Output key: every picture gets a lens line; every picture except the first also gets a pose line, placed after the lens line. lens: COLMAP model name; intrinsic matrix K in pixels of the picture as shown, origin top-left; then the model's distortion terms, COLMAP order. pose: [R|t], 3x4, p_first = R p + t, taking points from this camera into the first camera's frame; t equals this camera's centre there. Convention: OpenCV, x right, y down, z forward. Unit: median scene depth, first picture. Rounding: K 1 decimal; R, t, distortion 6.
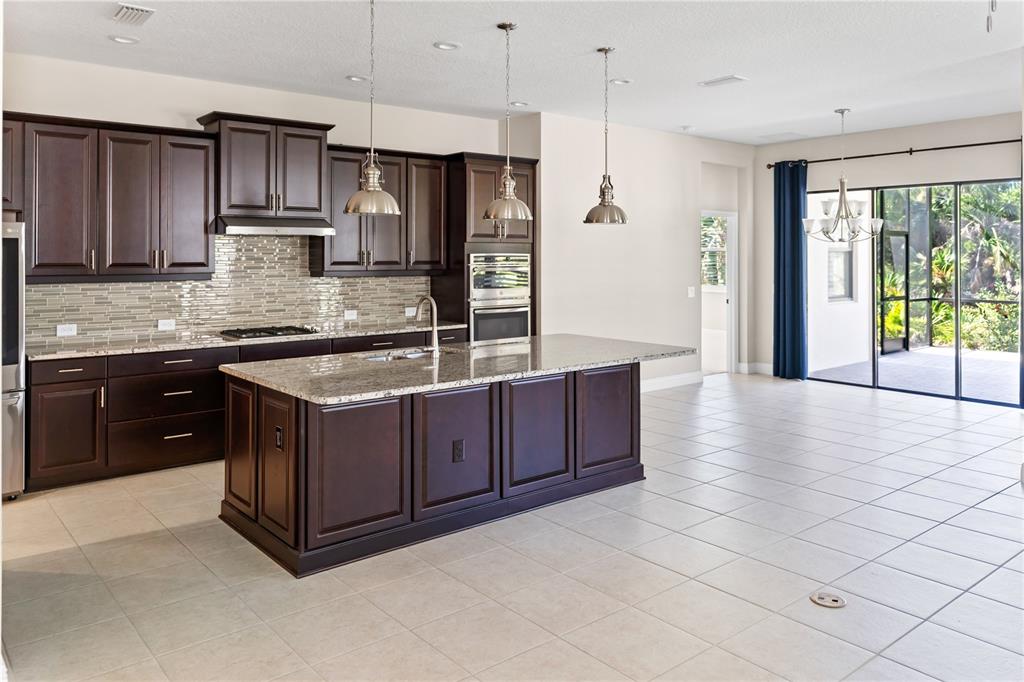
lens RADIAL K [[753.5, 0, 511.8], [0, 753.5, 243.2], [0, 0, 1]] dist [0.004488, 0.002086]
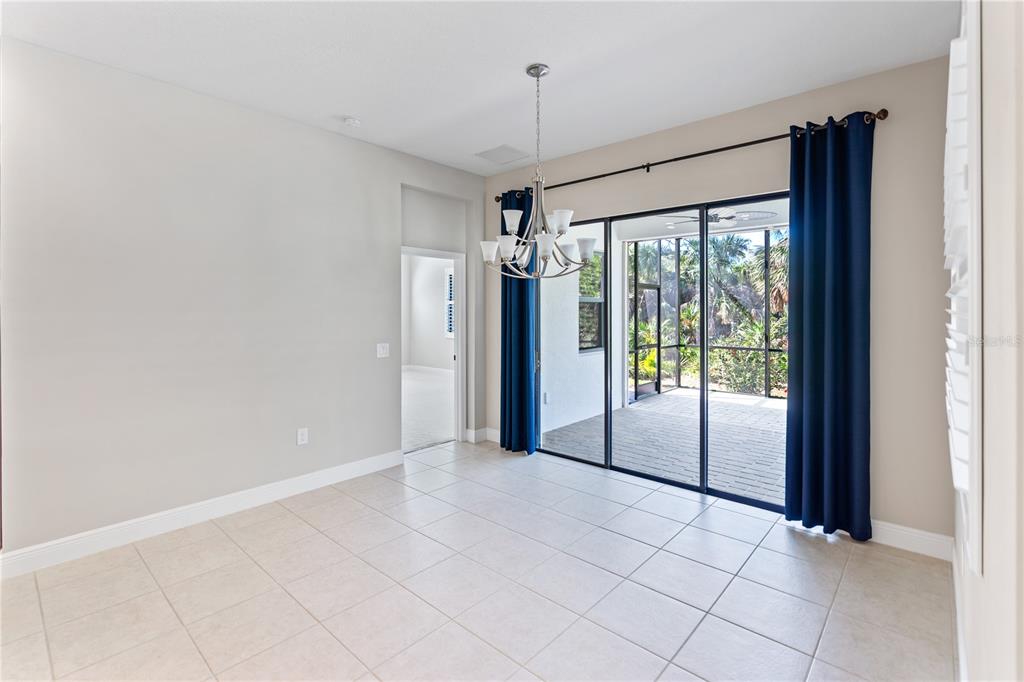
lens RADIAL K [[469.8, 0, 507.5], [0, 469.8, 305.9], [0, 0, 1]] dist [-0.014706, 0.000105]
pose [[0.989363, -0.000583, 0.145466, 0.382394], [-0.000051, 0.999991, 0.004355, 0.022103], [-0.145467, -0.004317, 0.989354, 0.659357]]
